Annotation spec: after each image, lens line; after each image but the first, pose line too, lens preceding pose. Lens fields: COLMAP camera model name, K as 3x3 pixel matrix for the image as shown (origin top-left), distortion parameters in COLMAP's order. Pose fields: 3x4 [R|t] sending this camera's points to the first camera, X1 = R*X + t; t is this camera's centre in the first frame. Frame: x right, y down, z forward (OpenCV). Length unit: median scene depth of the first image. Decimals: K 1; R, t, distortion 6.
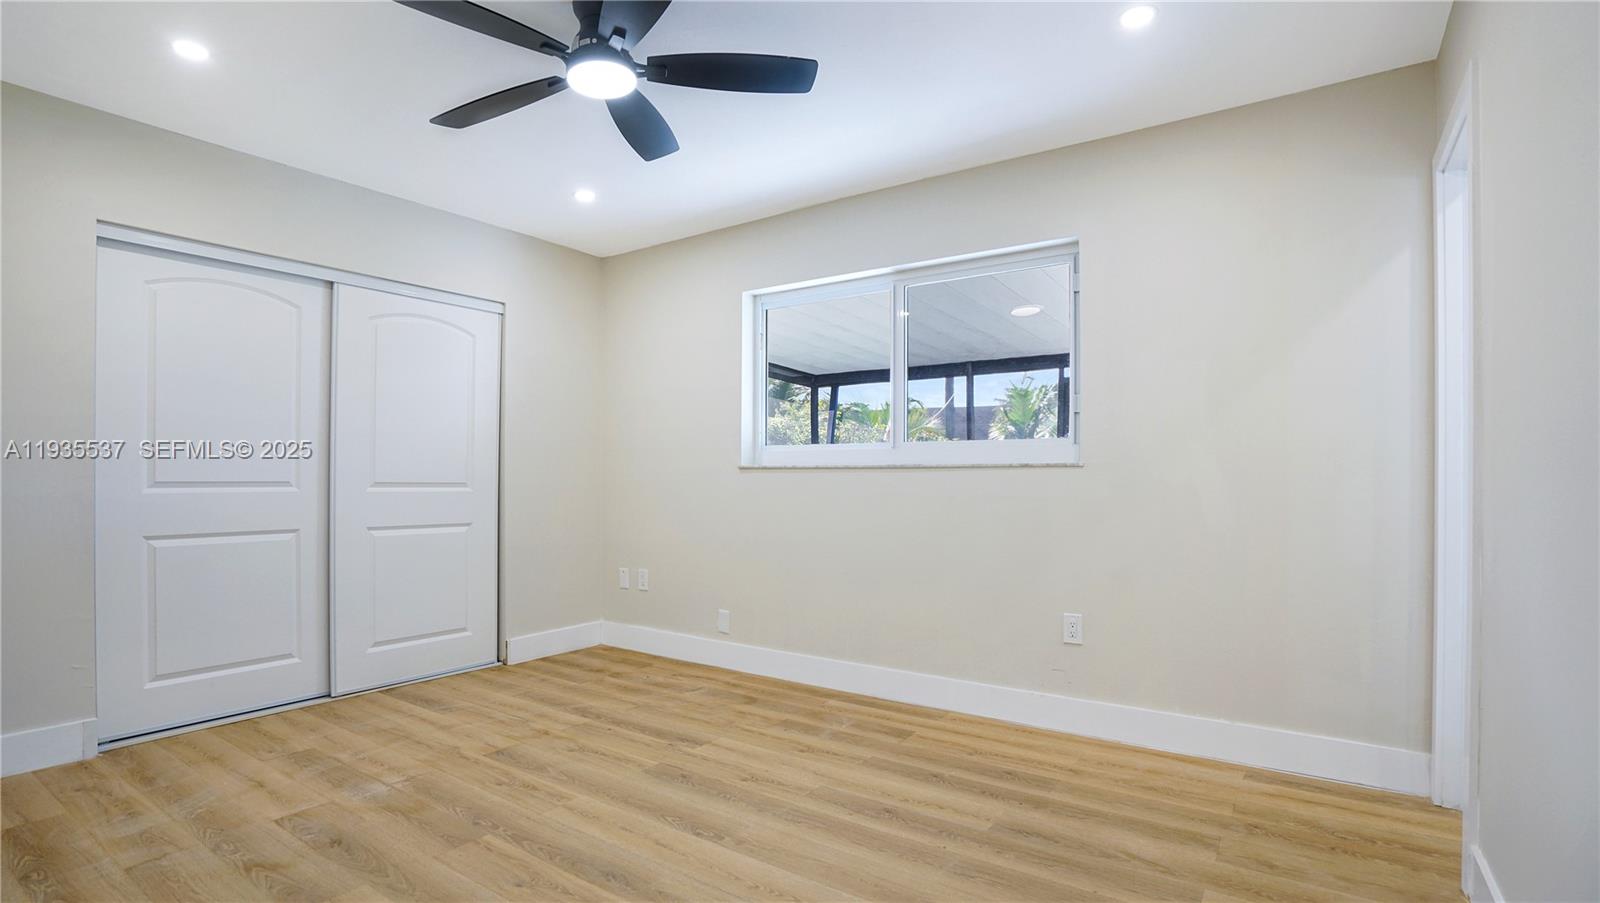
lens RADIAL K [[775.8, 0, 799.2], [0, 775.8, 457.5], [0, 0, 1]] dist [-0.061763, 0.023153]
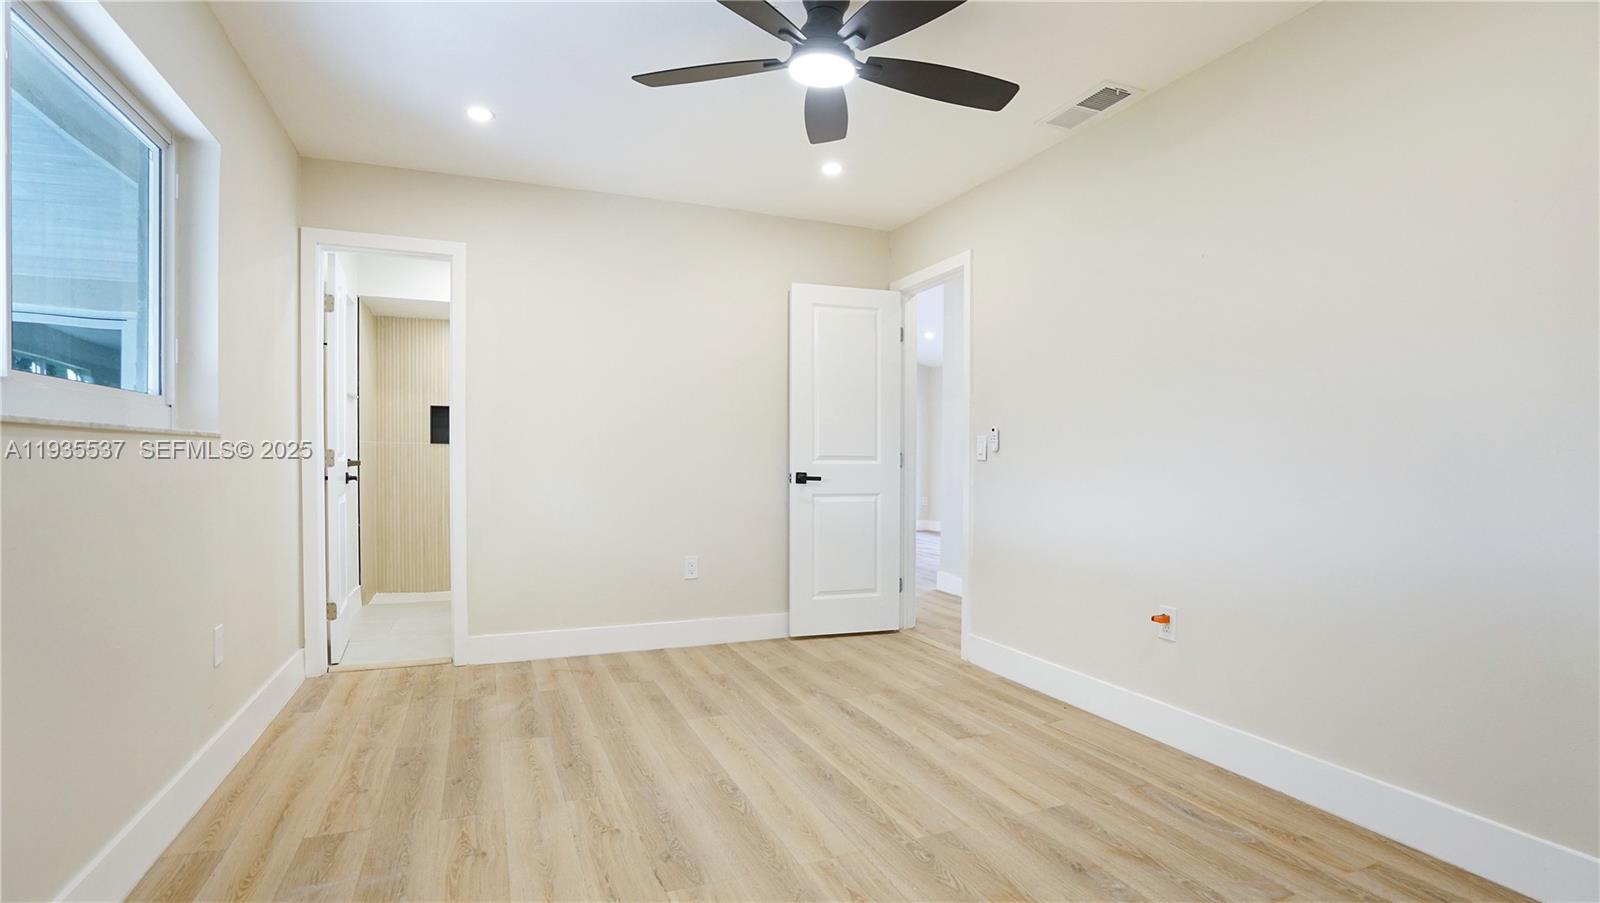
lens RADIAL K [[775.8, 0, 799.2], [0, 775.8, 457.5], [0, 0, 1]] dist [-0.061763, 0.023153]
pose [[-0.850404, -0.007505, 0.526077, -0.744653], [-0.021366, 0.999566, -0.020277, 0.043438], [-0.525697, -0.028484, -0.850195, 1.811673]]
